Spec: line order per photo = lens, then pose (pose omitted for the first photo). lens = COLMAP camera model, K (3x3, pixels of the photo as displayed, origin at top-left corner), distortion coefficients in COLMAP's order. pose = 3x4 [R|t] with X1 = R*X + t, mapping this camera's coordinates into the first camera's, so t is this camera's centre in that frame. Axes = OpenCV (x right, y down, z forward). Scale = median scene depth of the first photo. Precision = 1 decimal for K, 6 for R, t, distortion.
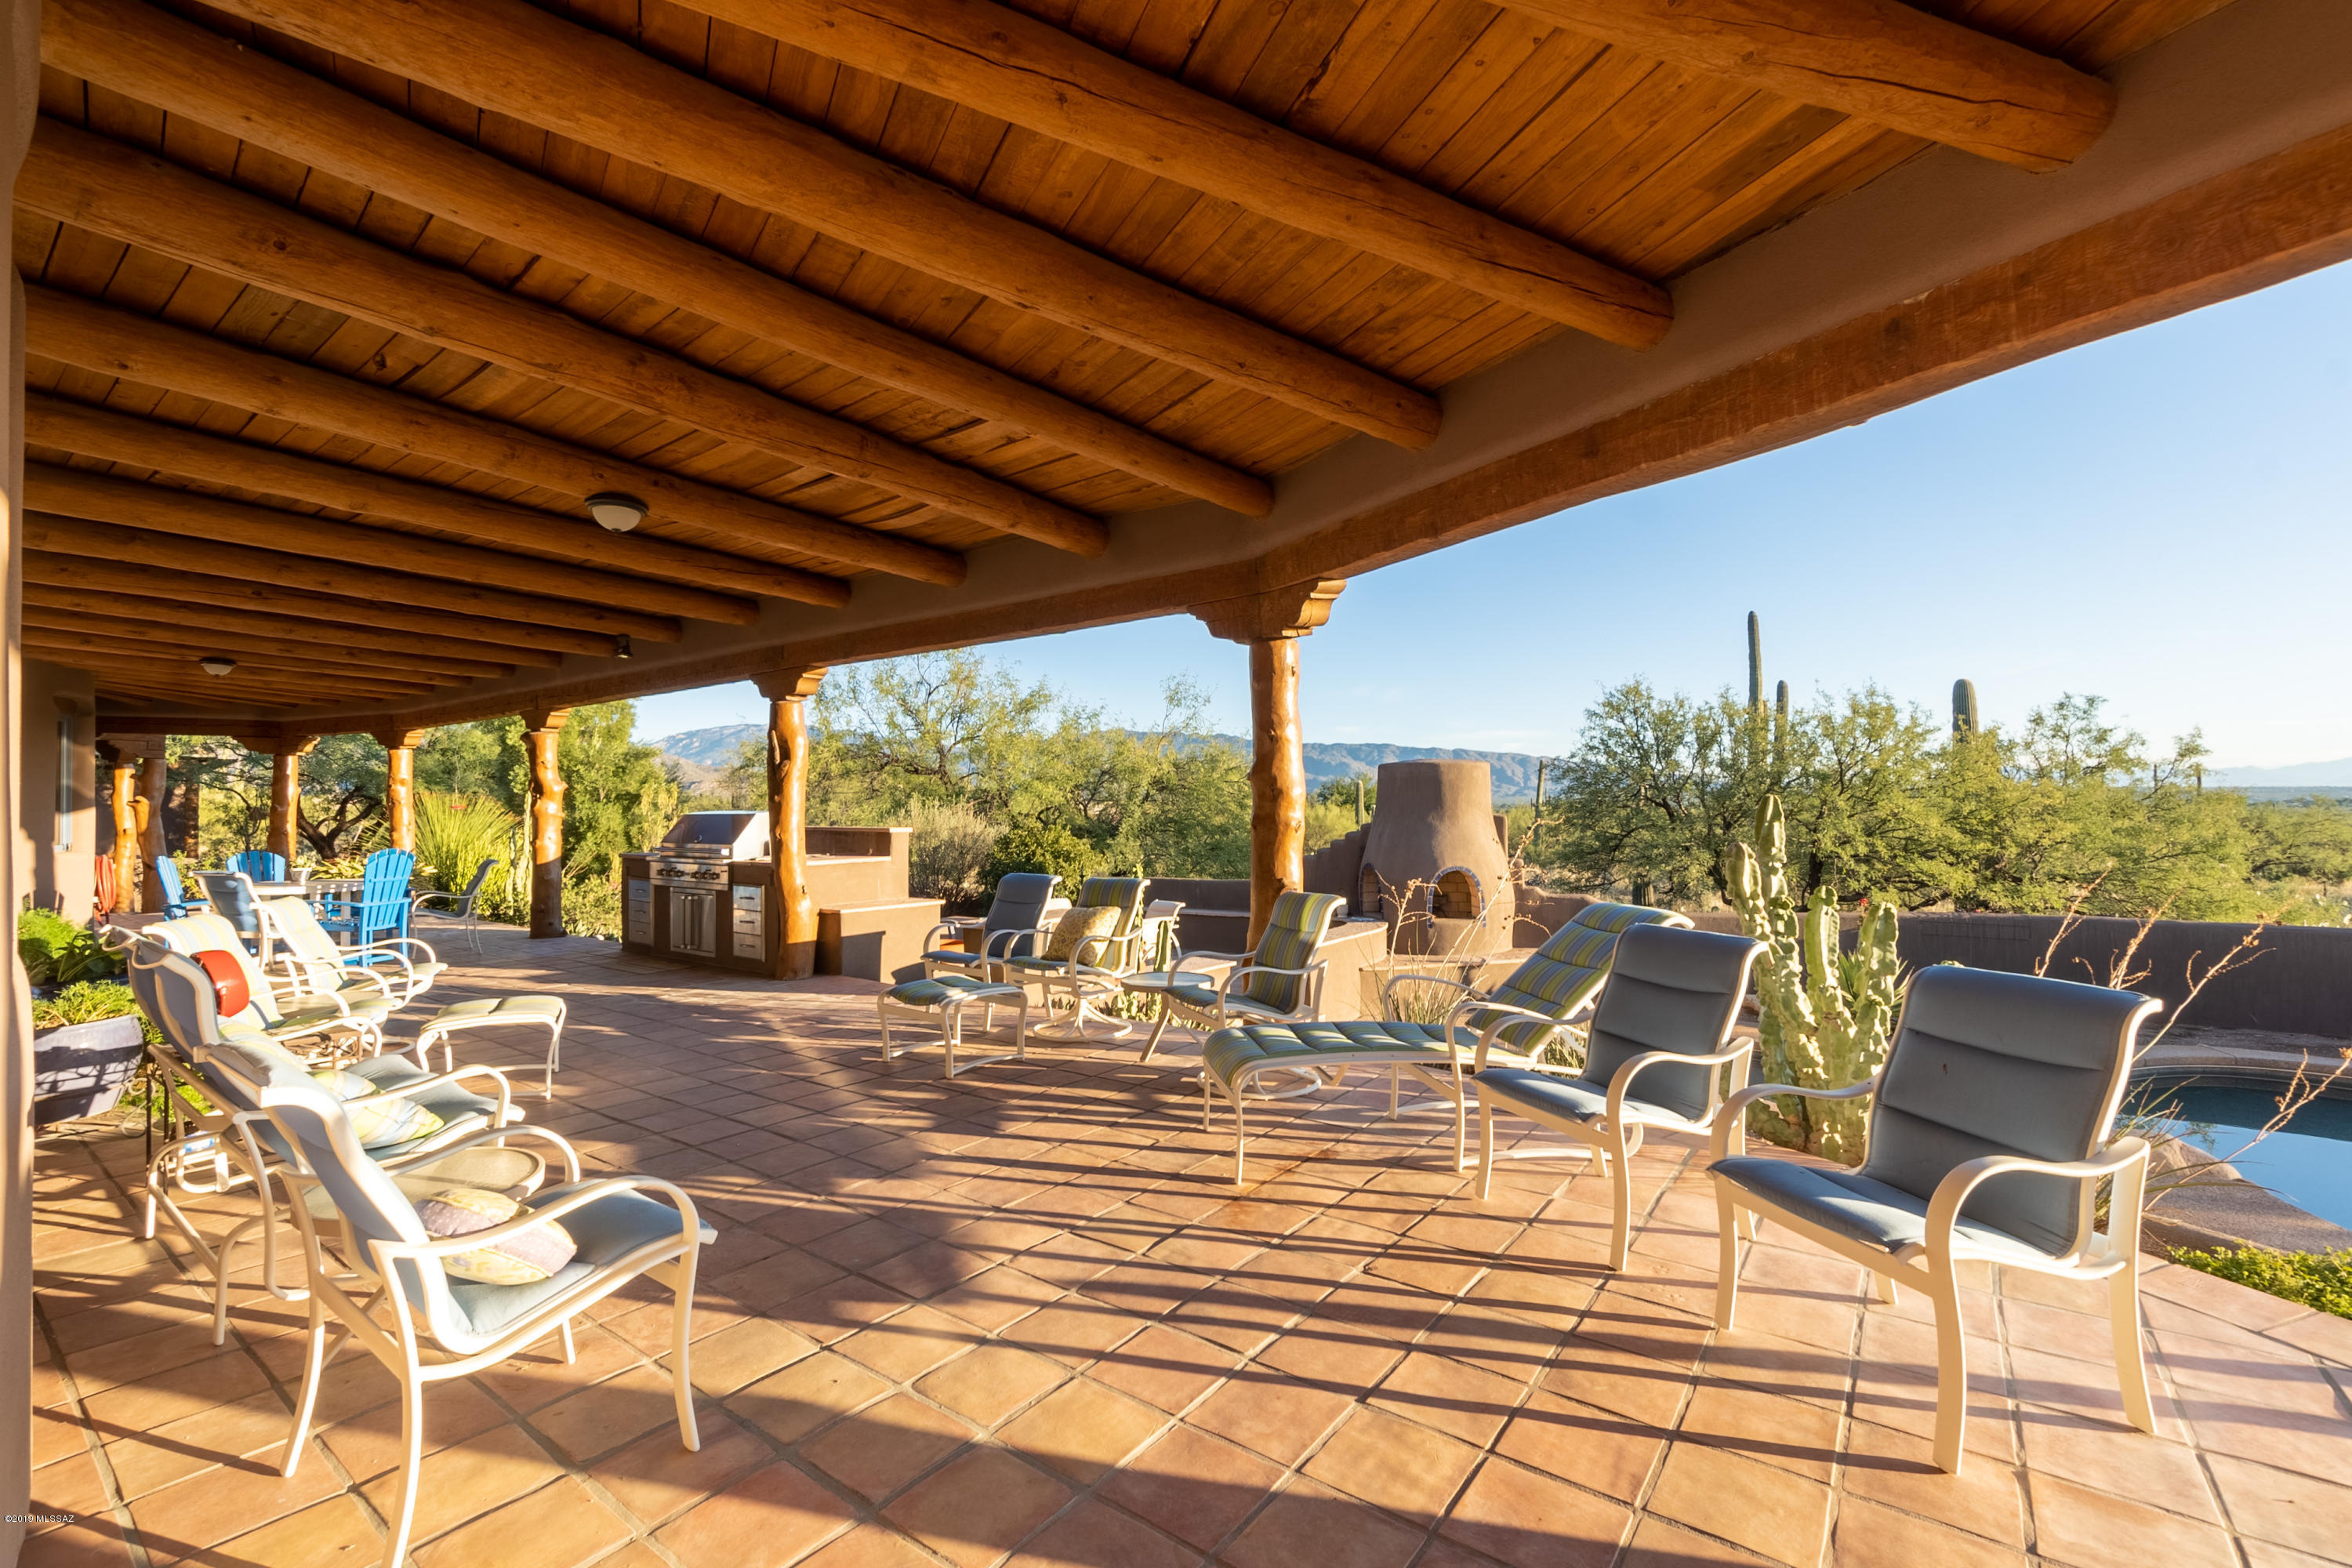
lens RADIAL K [[1016.5, 0, 1179.0], [0, 1016.5, 789.4], [0, 0, 1]] dist [-0.008730, 0.000978]
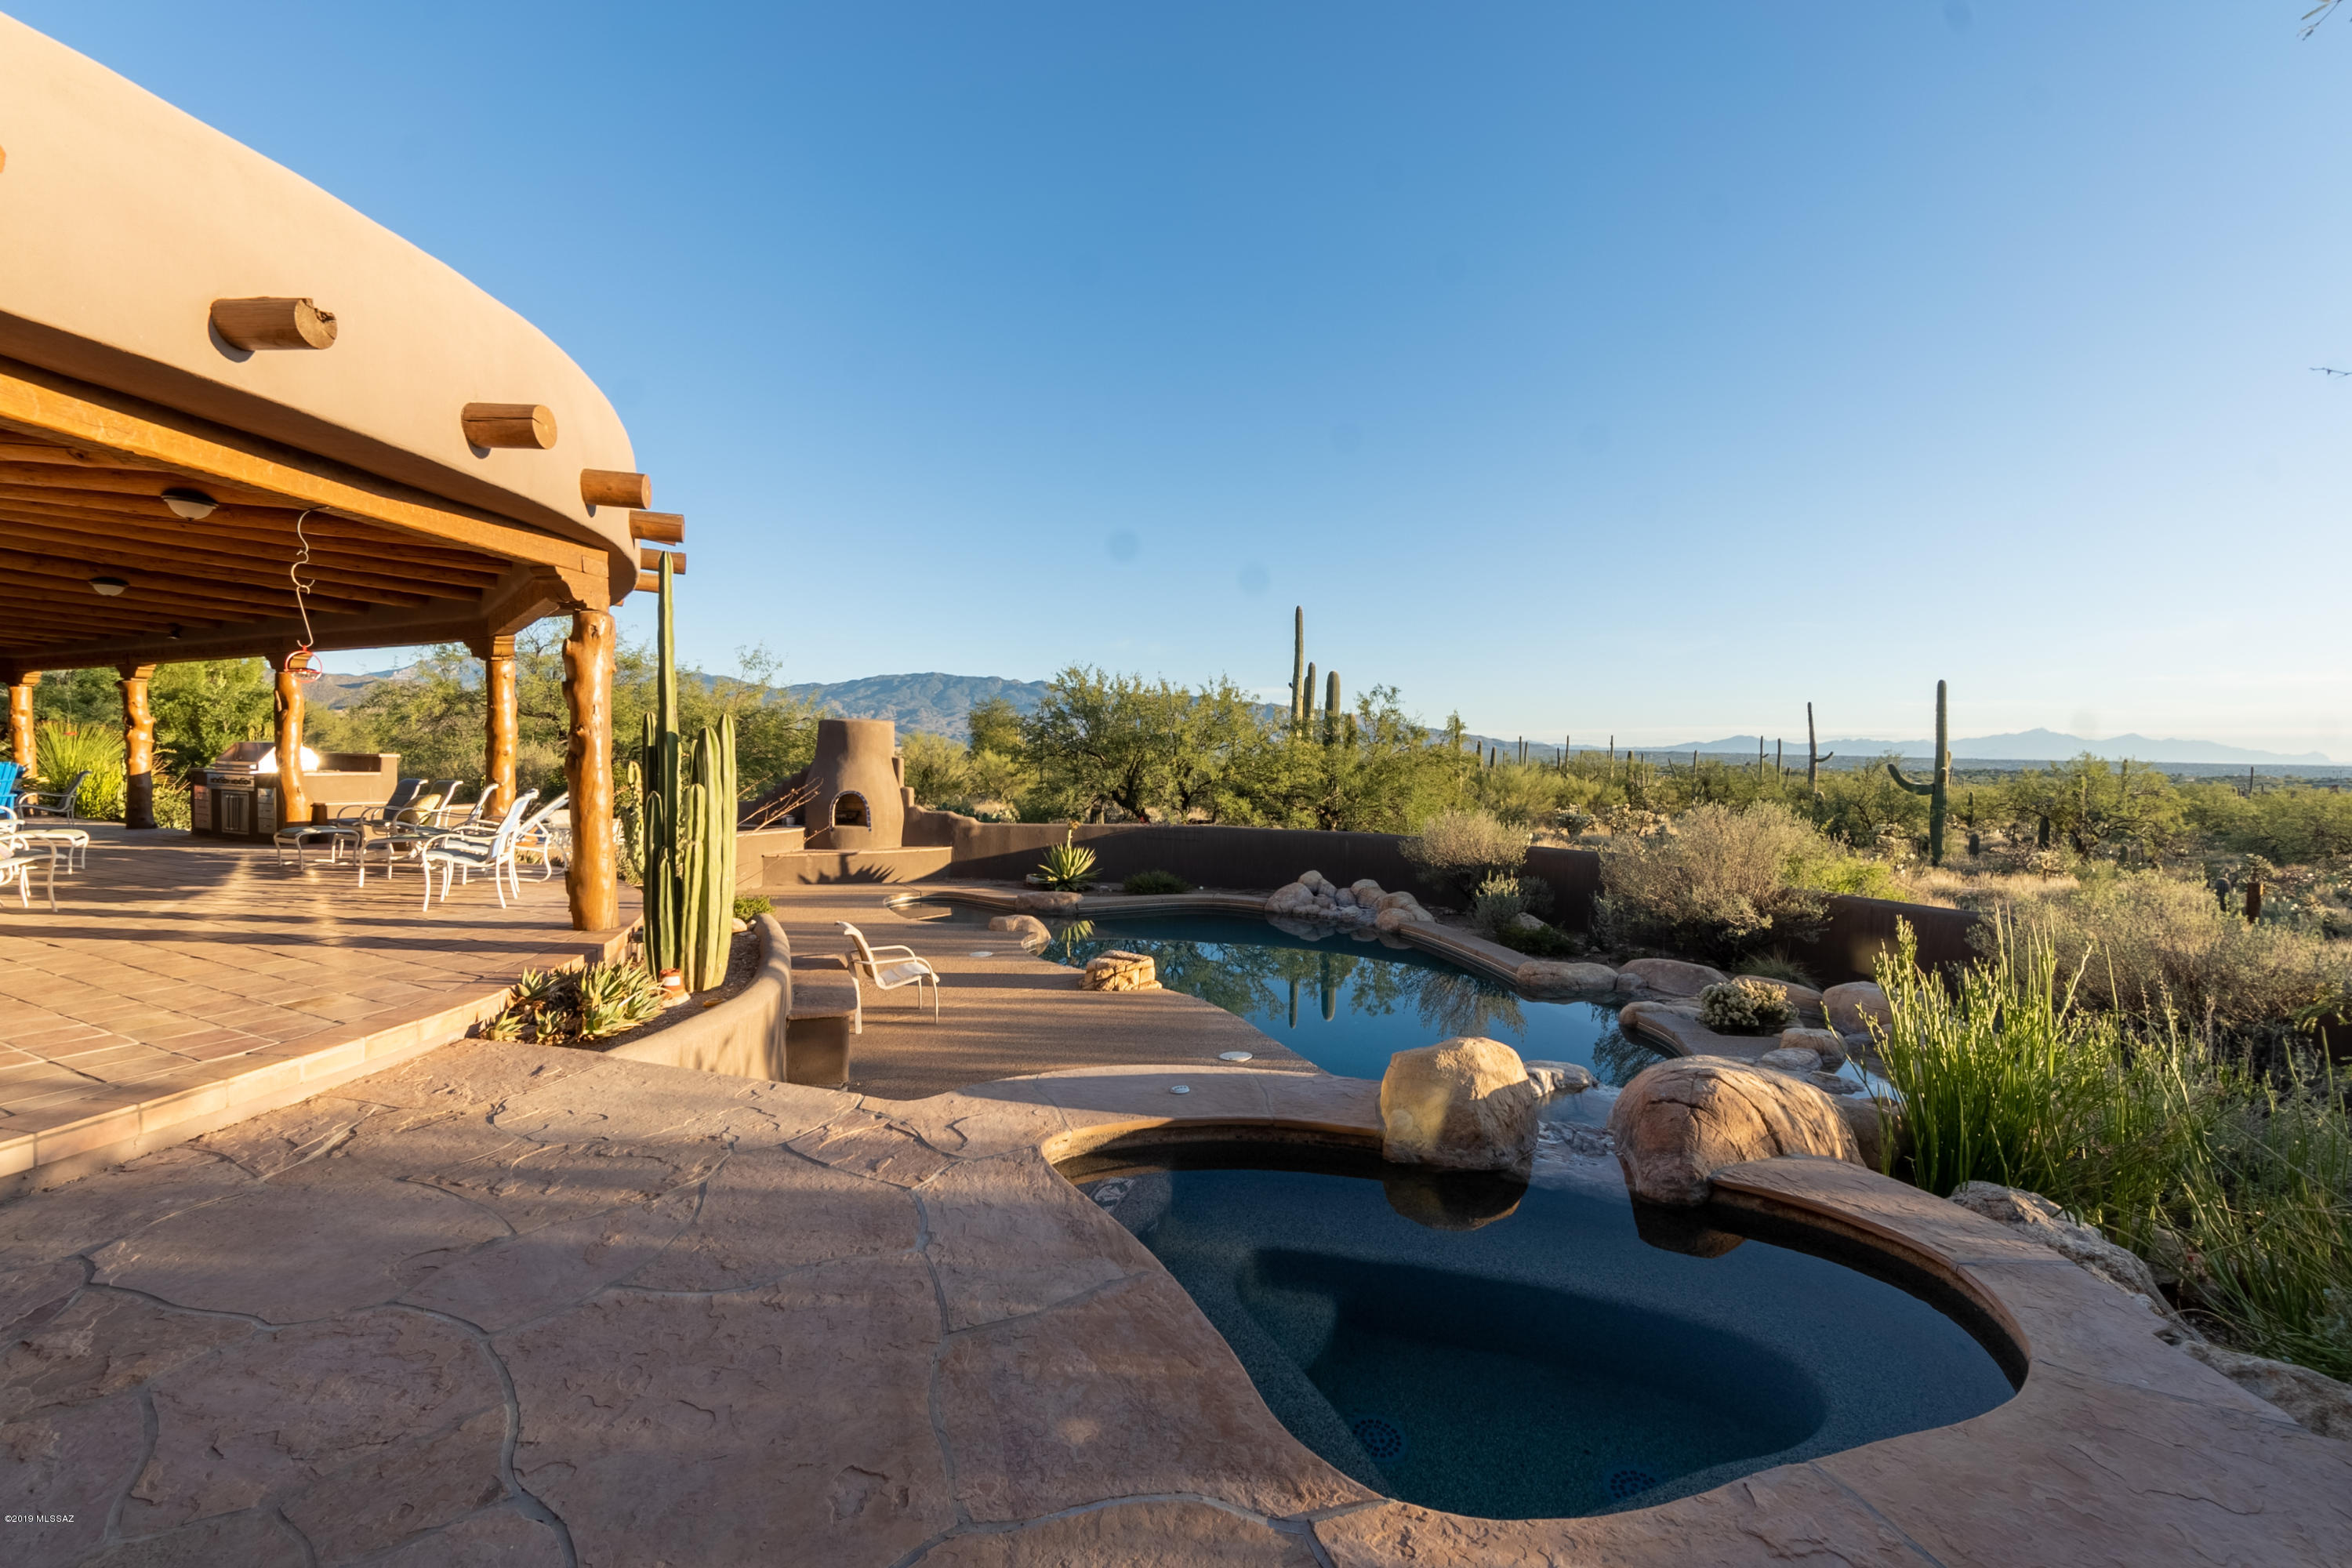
lens RADIAL K [[1016.5, 0, 1177.0], [0, 1016.5, 776.9], [0, 0, 1]] dist [-0.008730, 0.000978]
pose [[0.984748, 0.019314, 0.172912, 0.550724], [-0.025950, 0.999008, 0.036200, -0.011843], [-0.172041, -0.040135, 0.984272, -0.620109]]
